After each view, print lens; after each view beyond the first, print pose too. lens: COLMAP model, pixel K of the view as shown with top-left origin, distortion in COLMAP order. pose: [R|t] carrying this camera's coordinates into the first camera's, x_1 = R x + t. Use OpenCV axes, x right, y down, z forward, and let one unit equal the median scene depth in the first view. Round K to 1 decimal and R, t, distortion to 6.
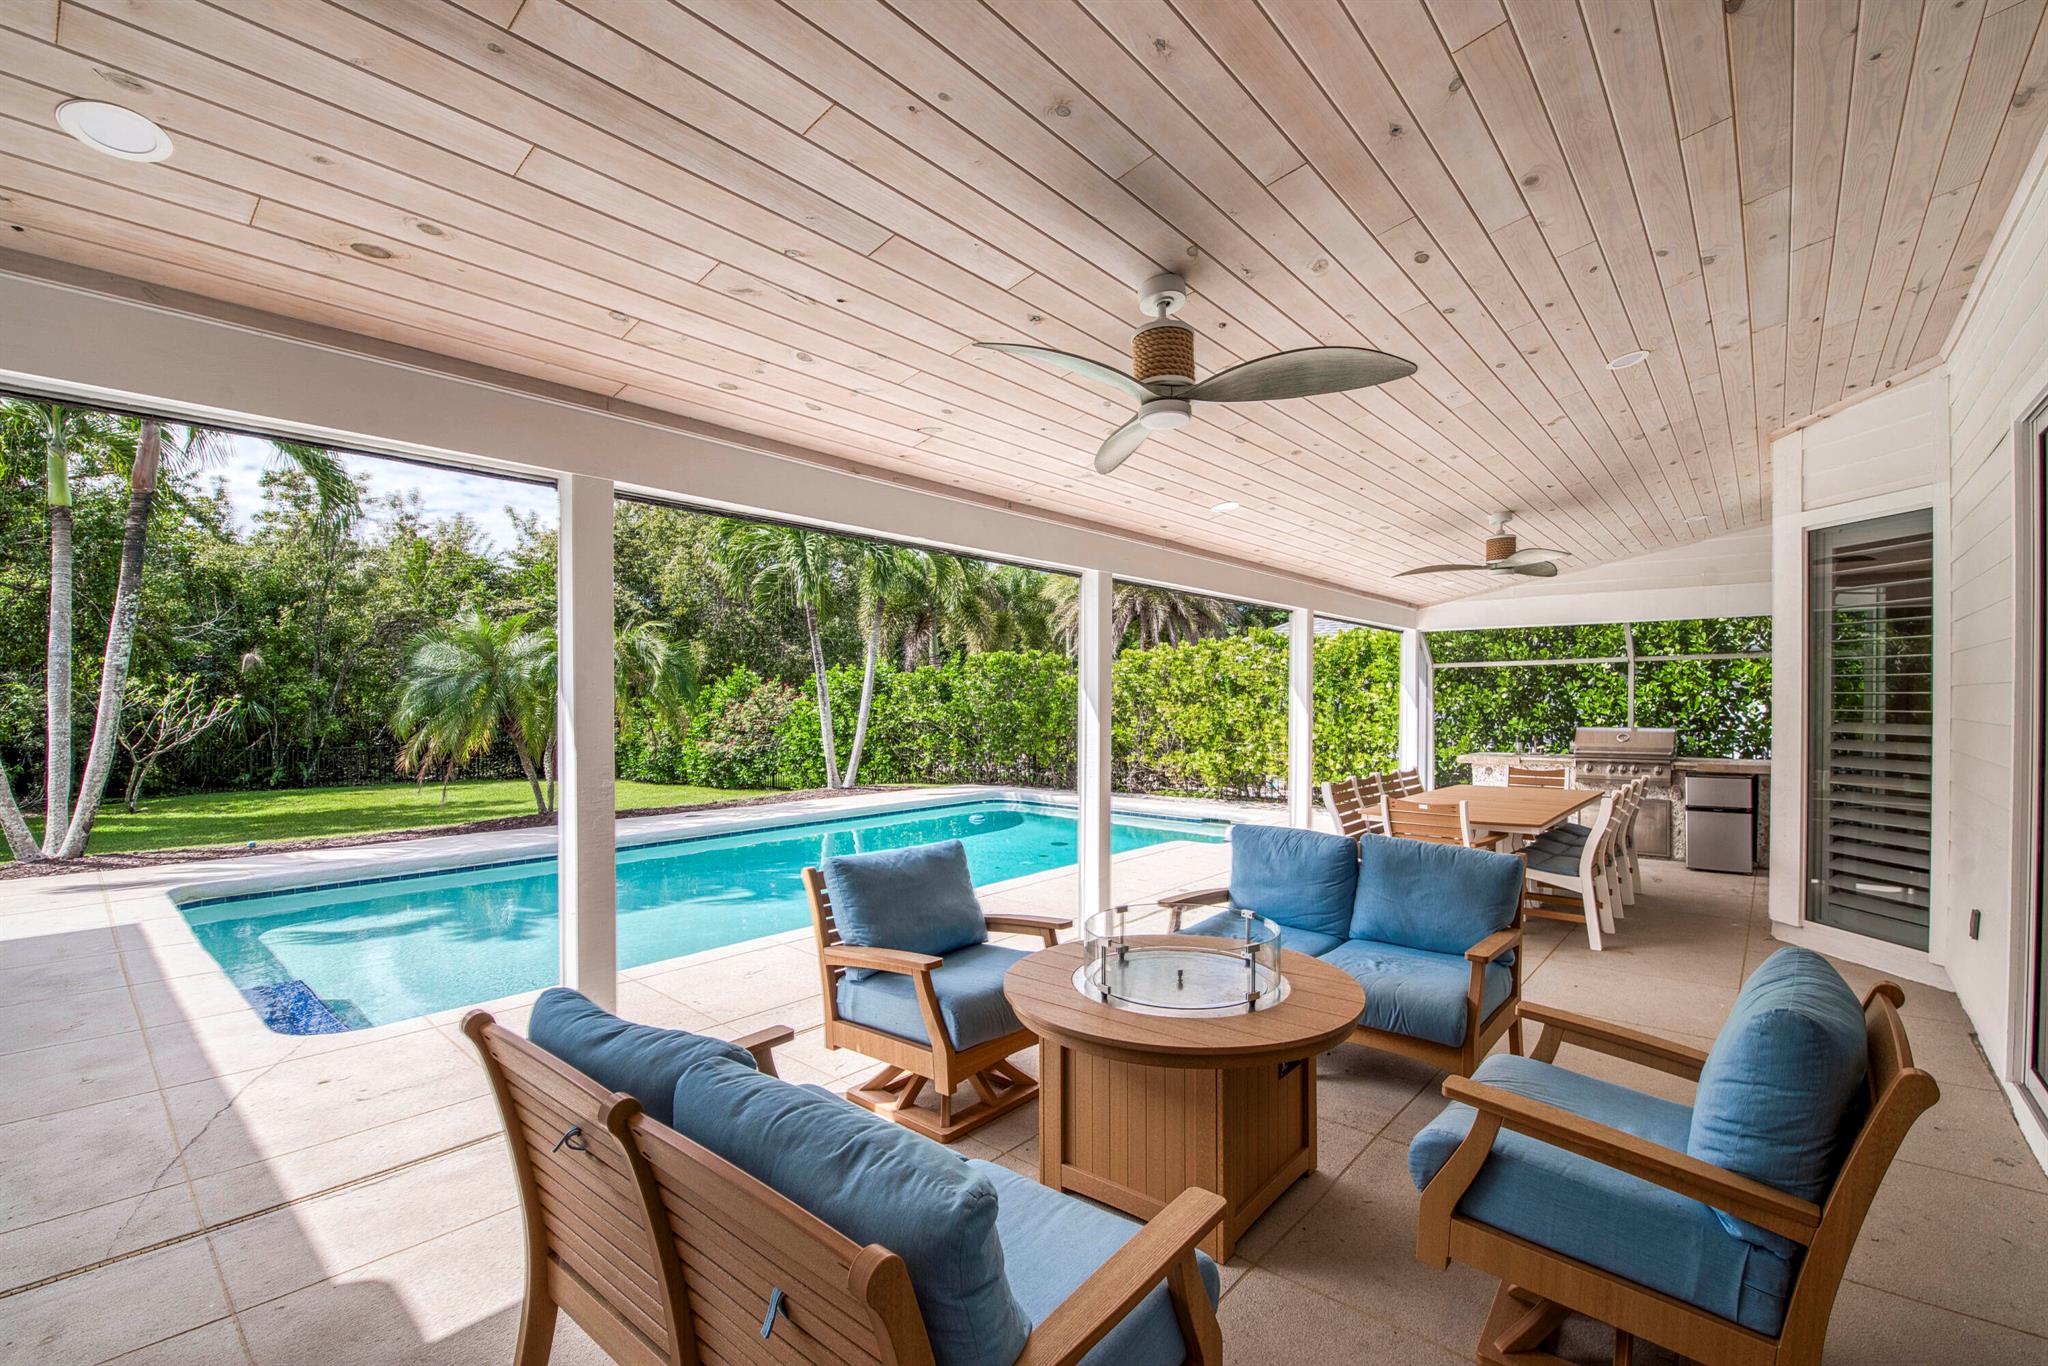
lens RADIAL K [[883.3, 0, 1036.2], [0, 883.3, 699.4], [0, 0, 1]] dist [-0.011255, -0.003243]
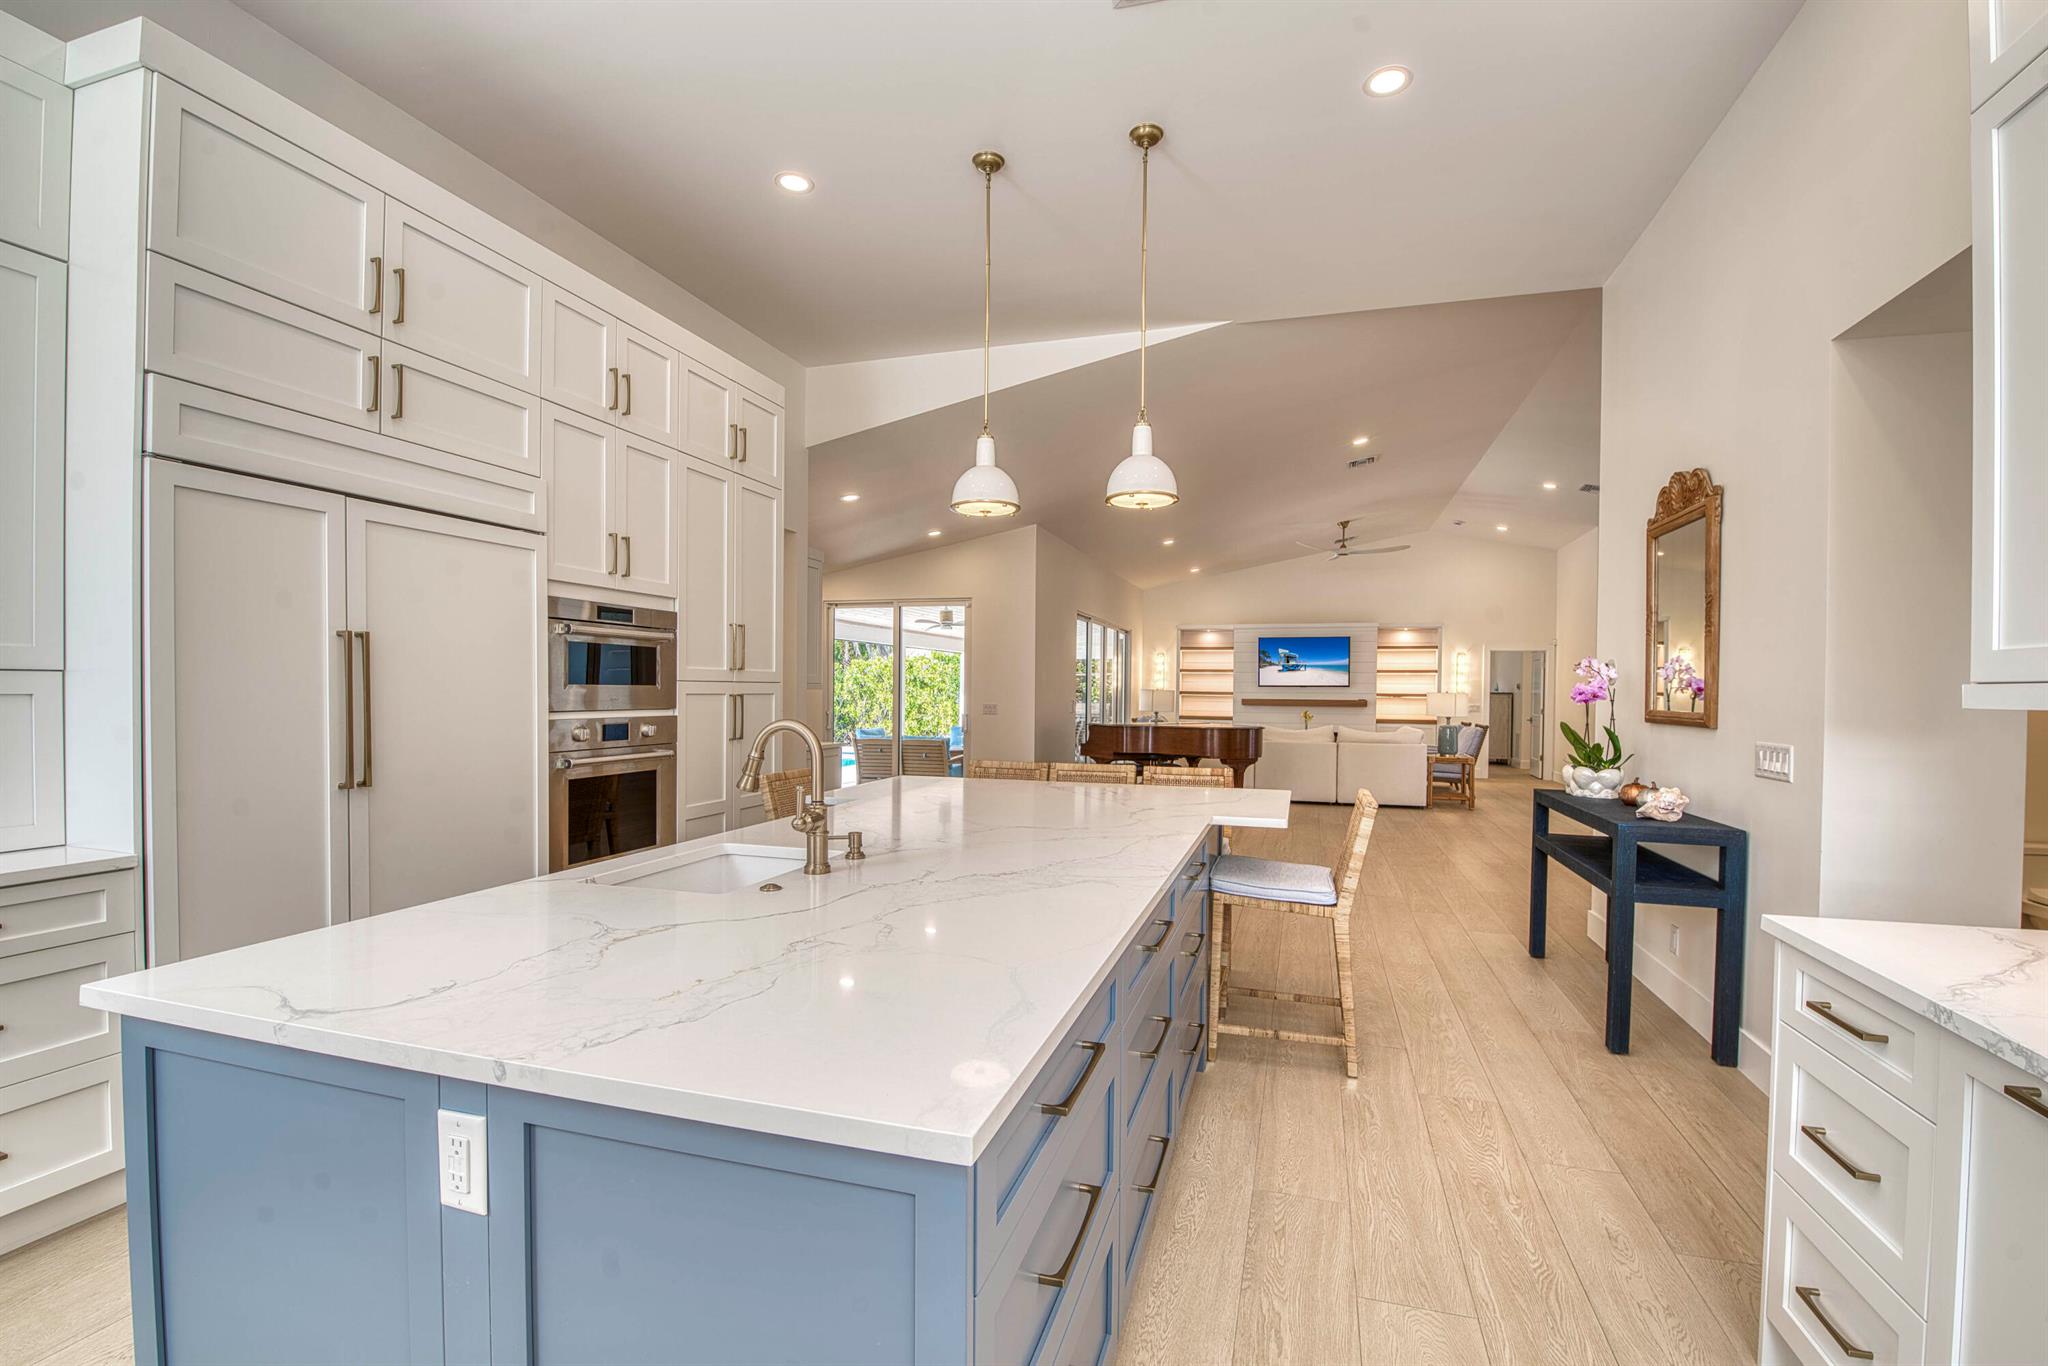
lens RADIAL K [[883.3, 0, 1034.9], [0, 883.3, 704.0], [0, 0, 1]] dist [-0.011255, -0.003243]
pose [[0.913993, 0.005692, 0.405690, -0.374145], [-0.009580, 0.999926, 0.007554, 0.015483], [-0.405617, -0.010791, 0.913979, -0.933371]]
